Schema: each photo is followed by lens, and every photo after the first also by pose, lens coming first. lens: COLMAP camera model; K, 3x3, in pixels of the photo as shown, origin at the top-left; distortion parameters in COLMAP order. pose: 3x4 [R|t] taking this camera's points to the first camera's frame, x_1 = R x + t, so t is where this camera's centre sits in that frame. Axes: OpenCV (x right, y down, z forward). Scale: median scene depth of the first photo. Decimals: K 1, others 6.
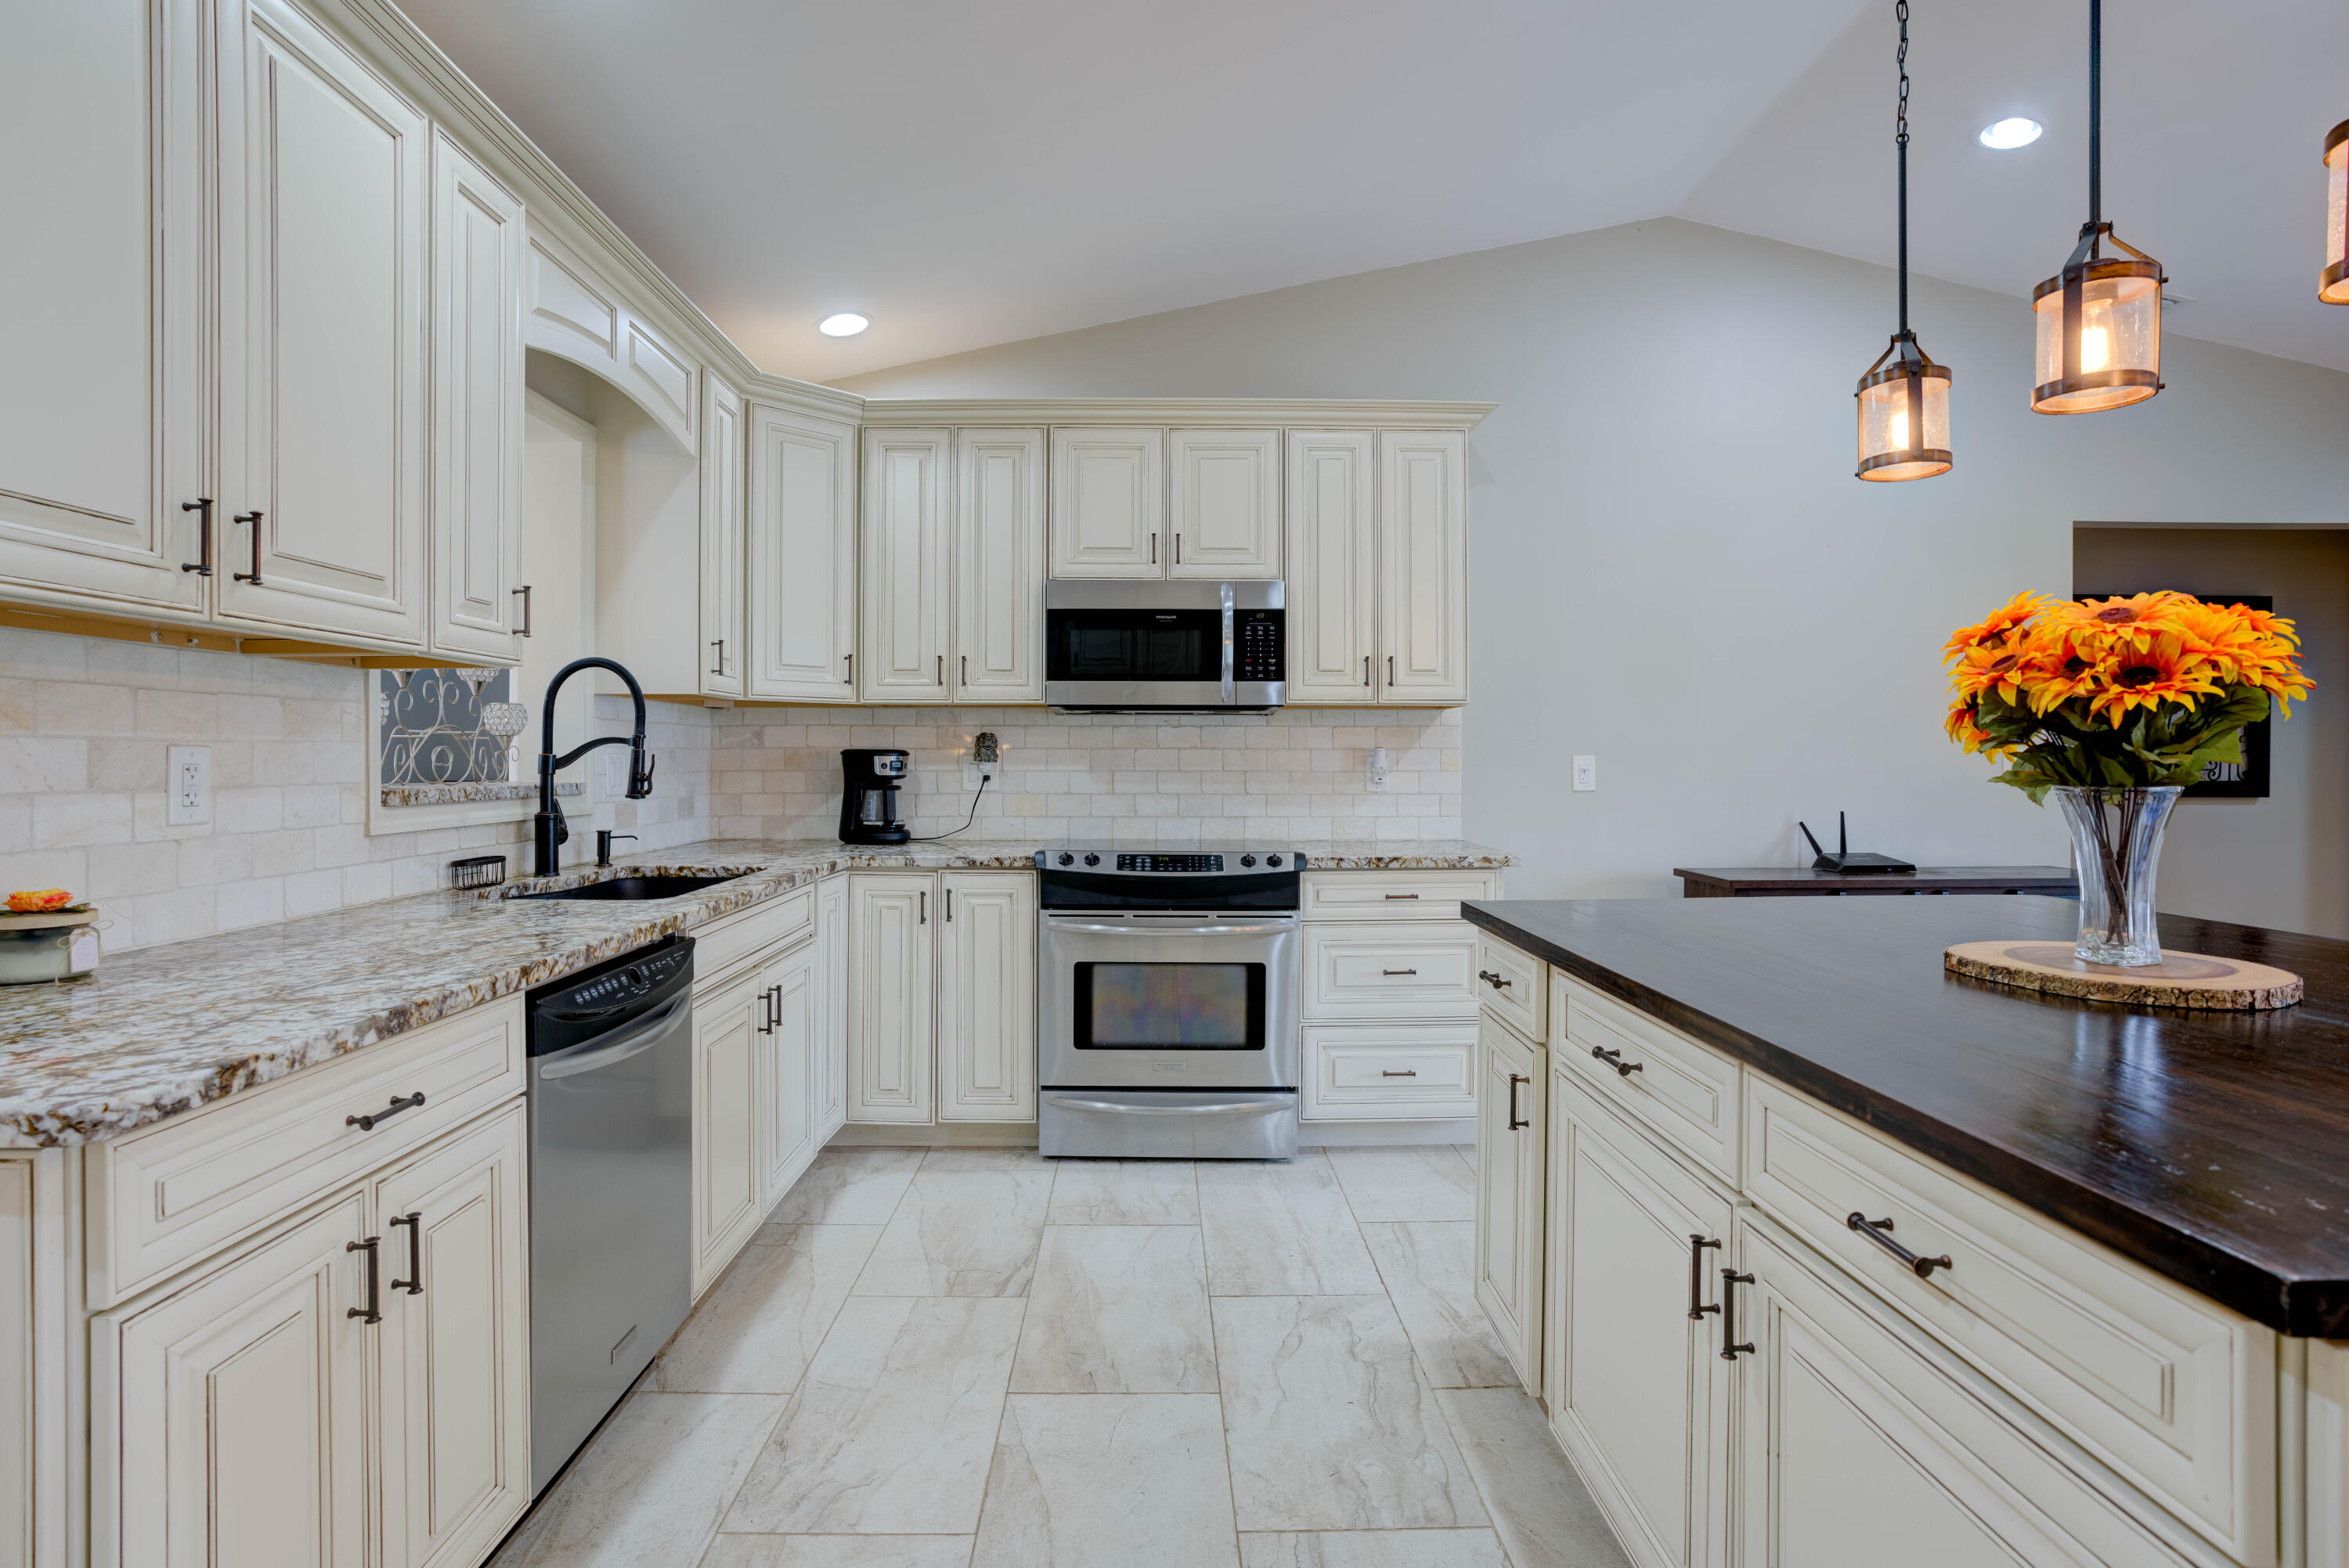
lens RADIAL K [[1148.5, 0, 1168.9], [0, 1148.5, 763.4], [0, 0, 1]] dist [-0.029168, 0.000491]
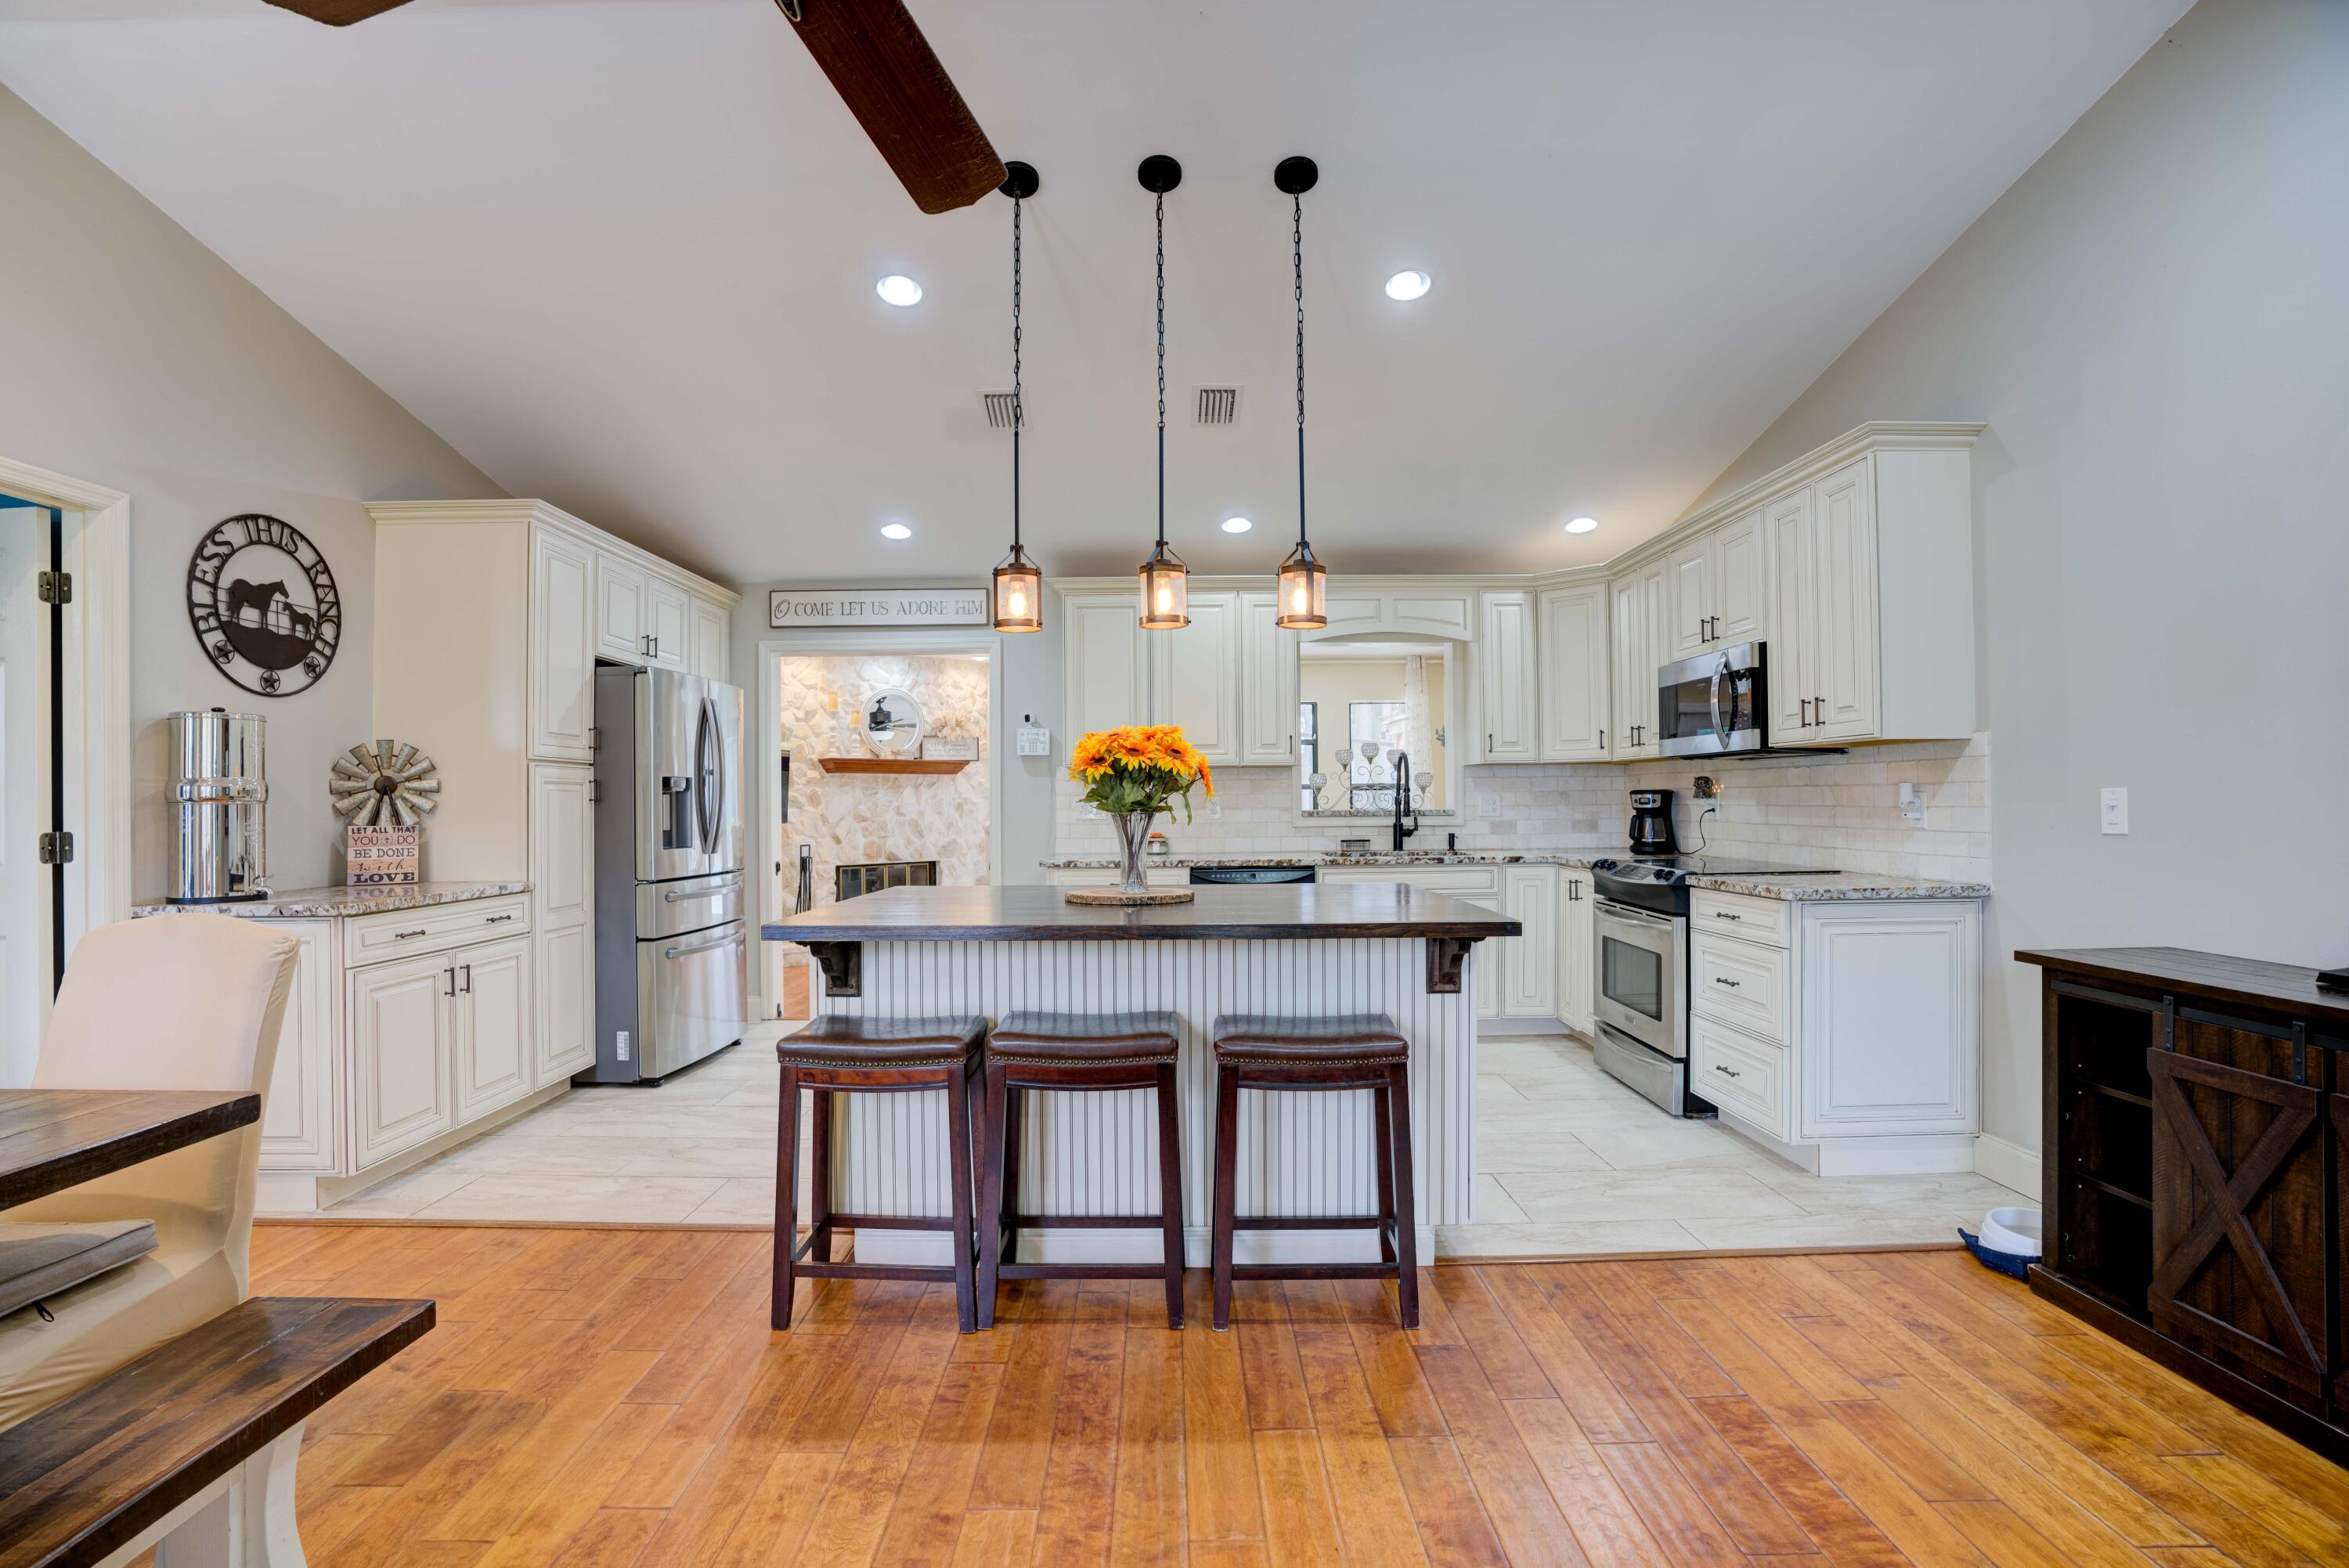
lens RADIAL K [[1084.6, 0, 1189.9], [0, 1084.6, 786.6], [0, 0, 1]] dist [-0.068325, 0.024395]
pose [[0.001705, -0.011398, -0.999934, 1.757481], [0.005070, 0.999922, -0.011389, -0.005290], [0.999986, -0.005051, 0.001762, 0.665868]]
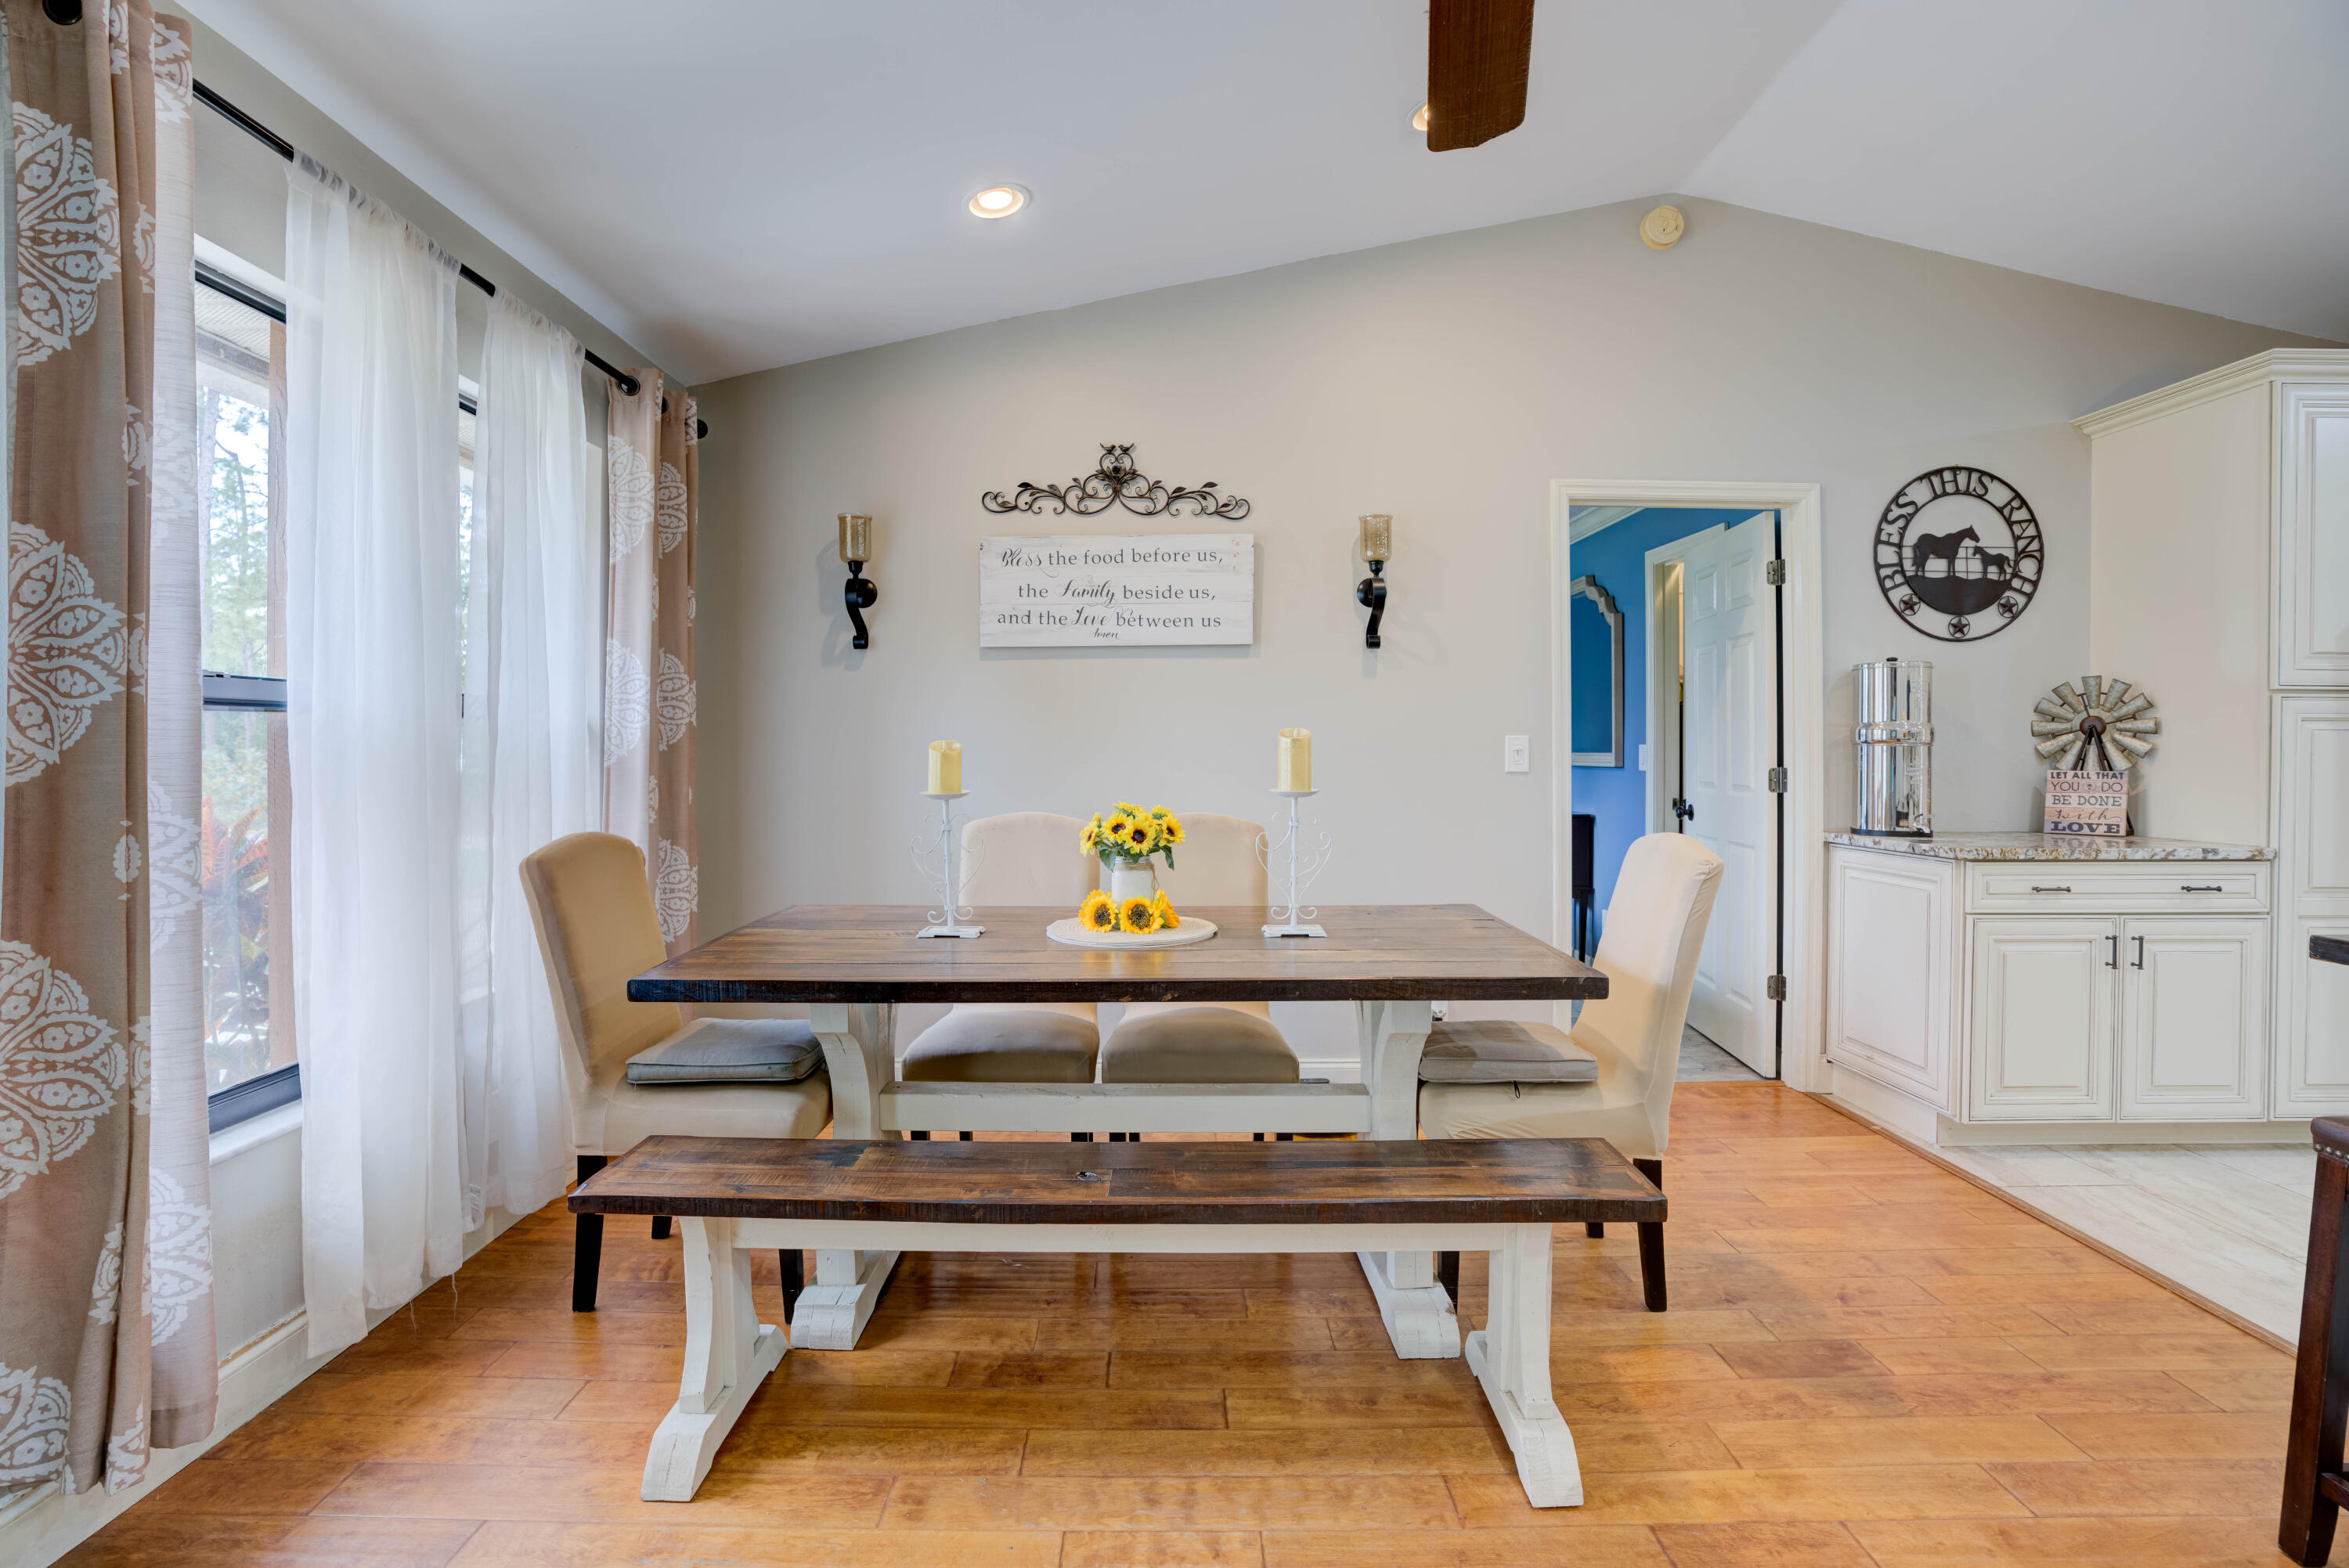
lens RADIAL K [[1084.6, 0, 1140.4], [0, 1084.6, 753.0], [0, 0, 1]] dist [-0.068325, 0.024395]
pose [[-0.999829, -0.001340, 0.018432, 1.454307], [-0.001190, 0.999966, 0.008112, -0.004502], [-0.018442, 0.008088, -0.999797, 0.911458]]
